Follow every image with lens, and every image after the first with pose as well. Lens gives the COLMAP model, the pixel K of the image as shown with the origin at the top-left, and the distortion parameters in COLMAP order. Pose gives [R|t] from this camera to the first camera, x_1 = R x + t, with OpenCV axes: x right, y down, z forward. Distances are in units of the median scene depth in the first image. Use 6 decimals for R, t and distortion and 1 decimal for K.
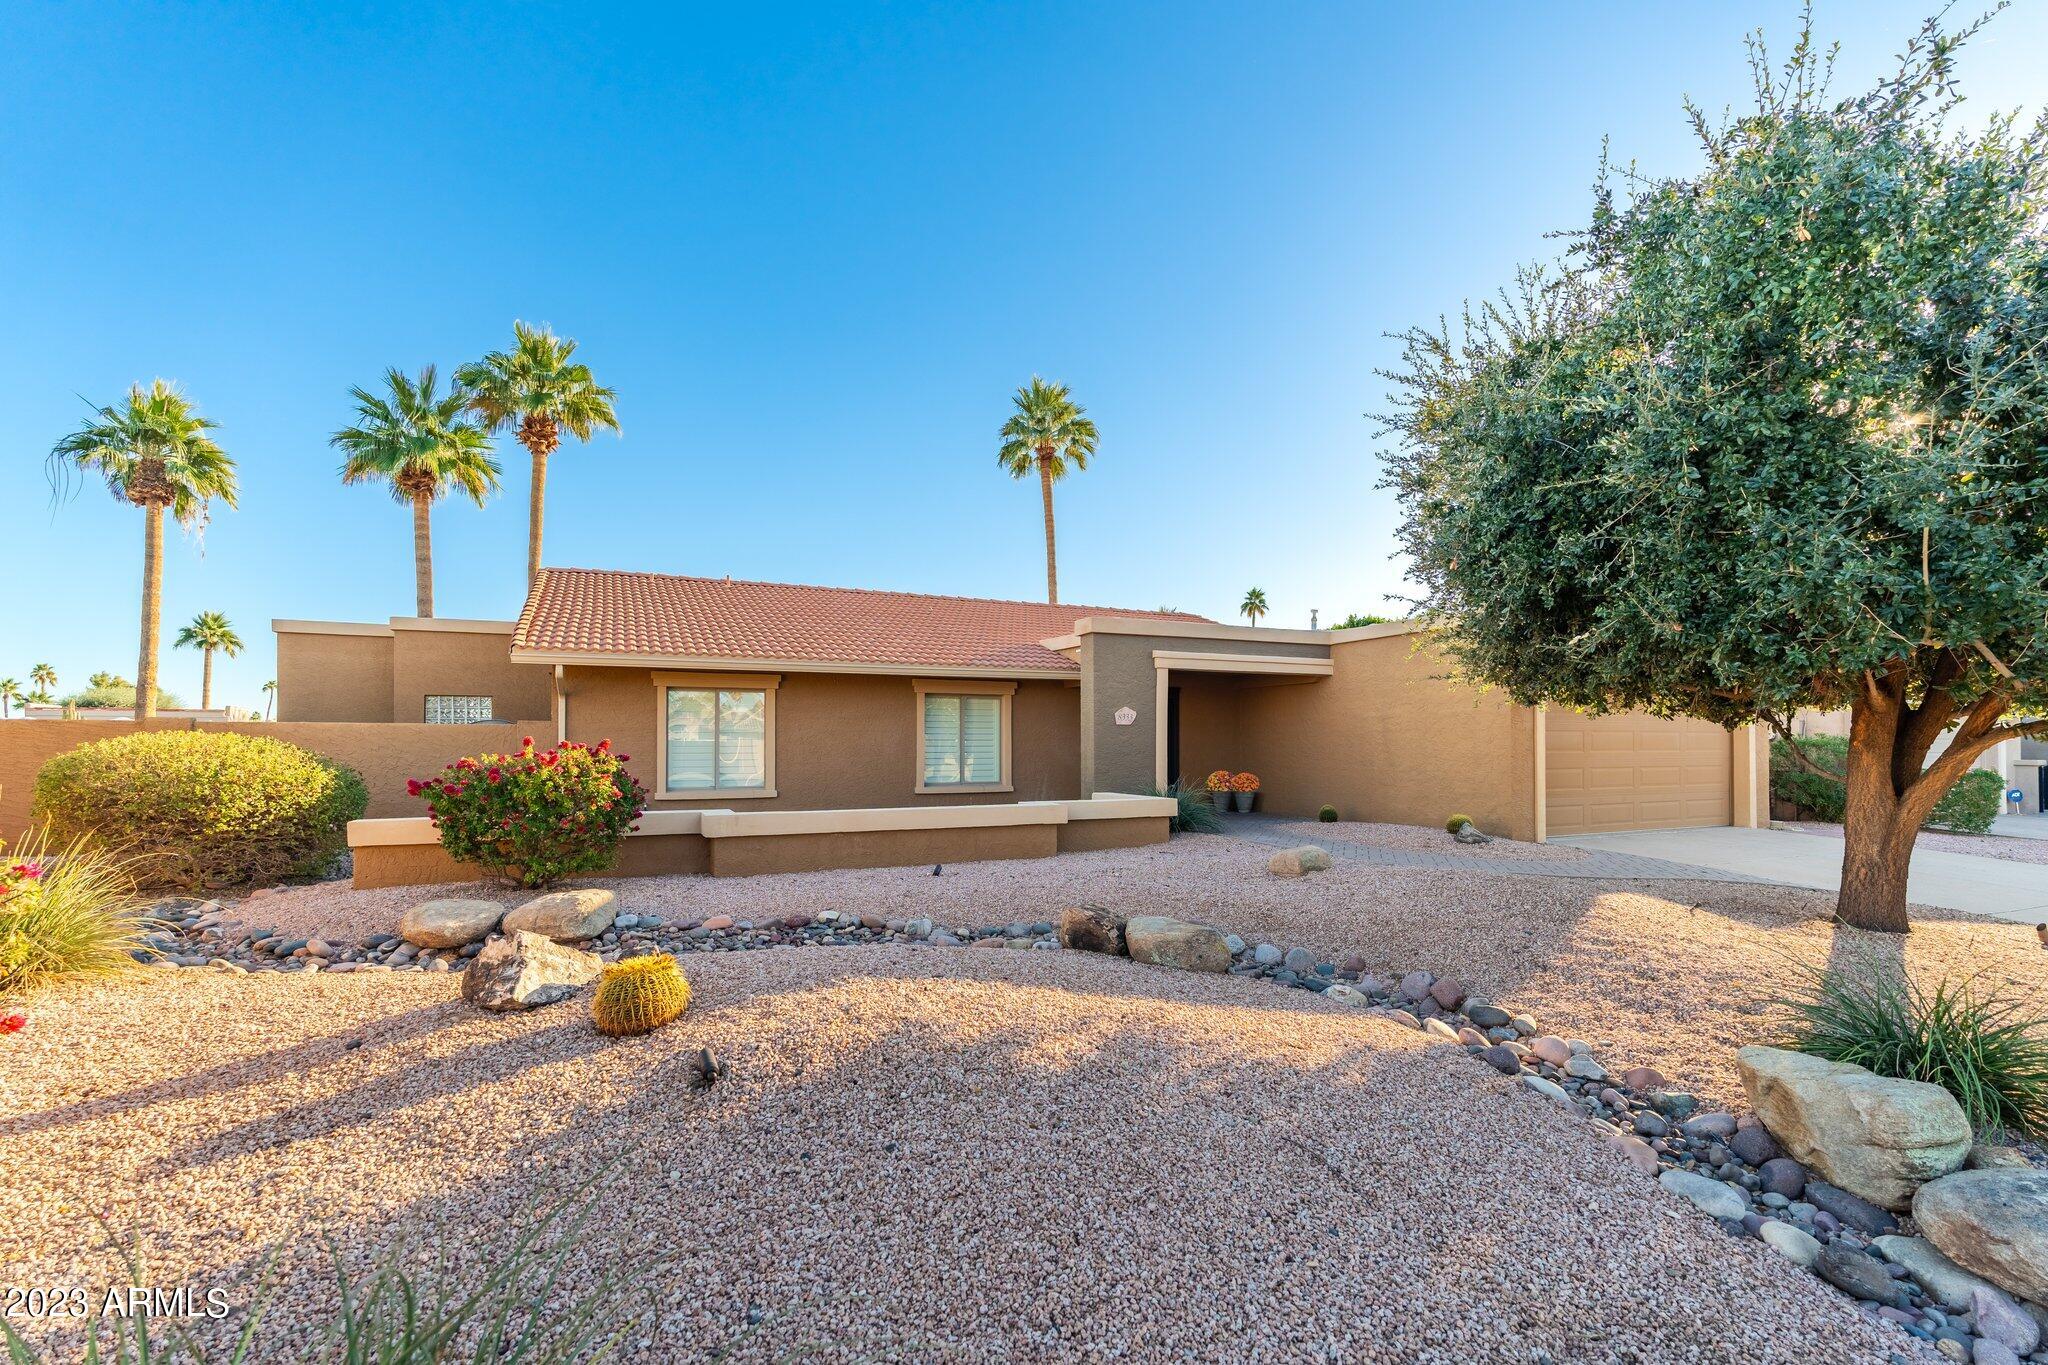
lens RADIAL K [[900.0, 0, 1026.9], [0, 900.0, 680.5], [0, 0, 1]] dist [-0.000247, -0.000086]
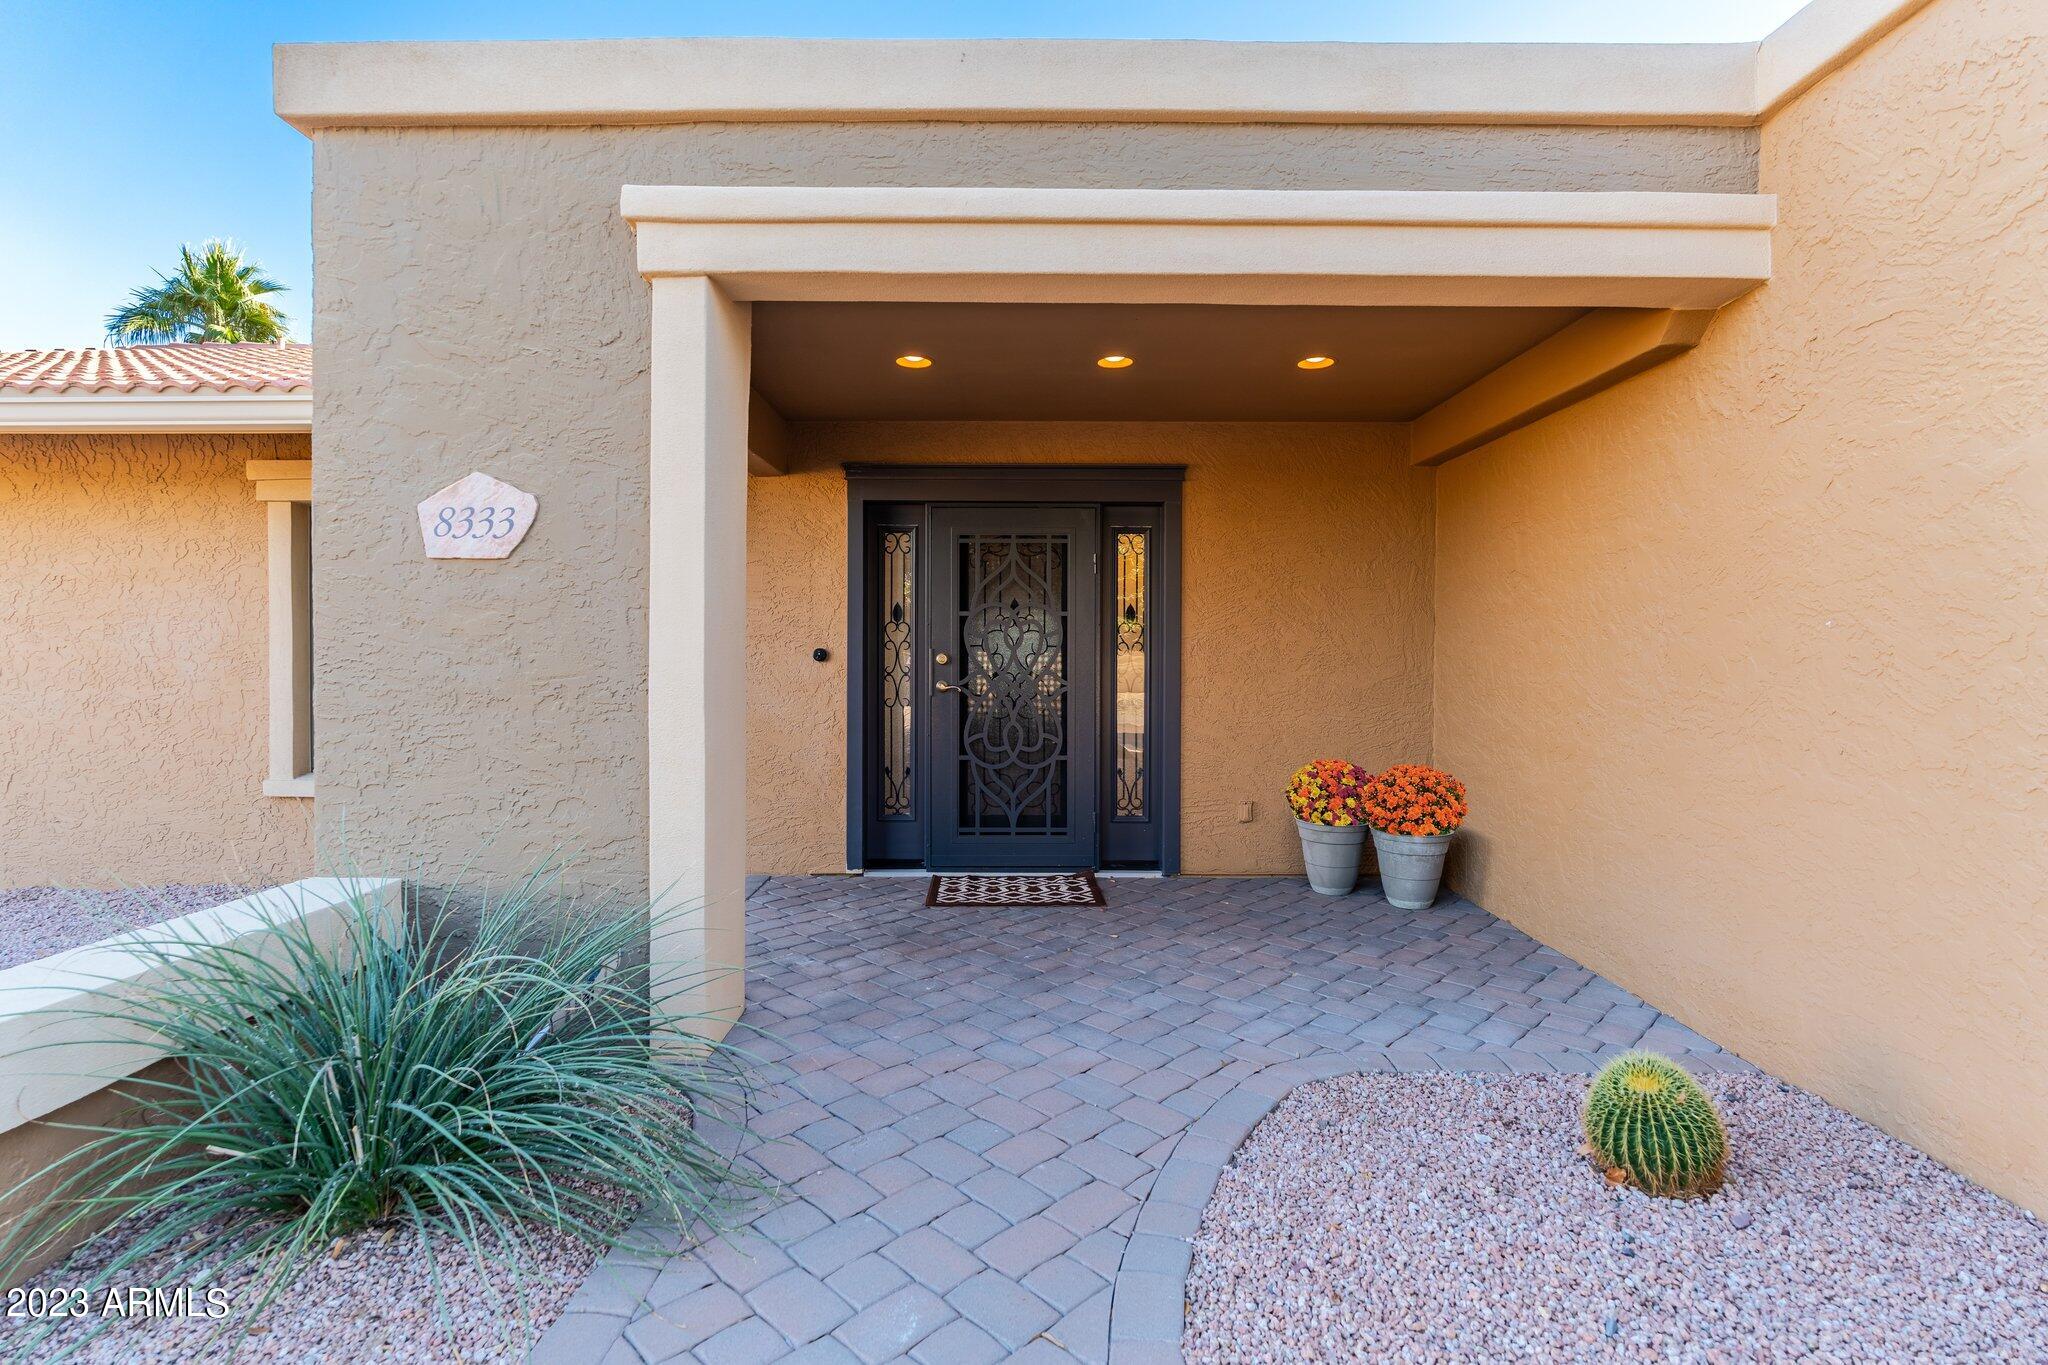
lens RADIAL K [[975.7, 0, 1021.8], [0, 975.7, 695.5], [0, 0, 1]] dist [-0.003579, -0.000595]
pose [[0.917448, 0.015270, -0.397563, 0.263644], [0.023173, 0.995516, 0.091711, 0.052518], [0.397181, -0.093353, 0.912980, 0.705513]]
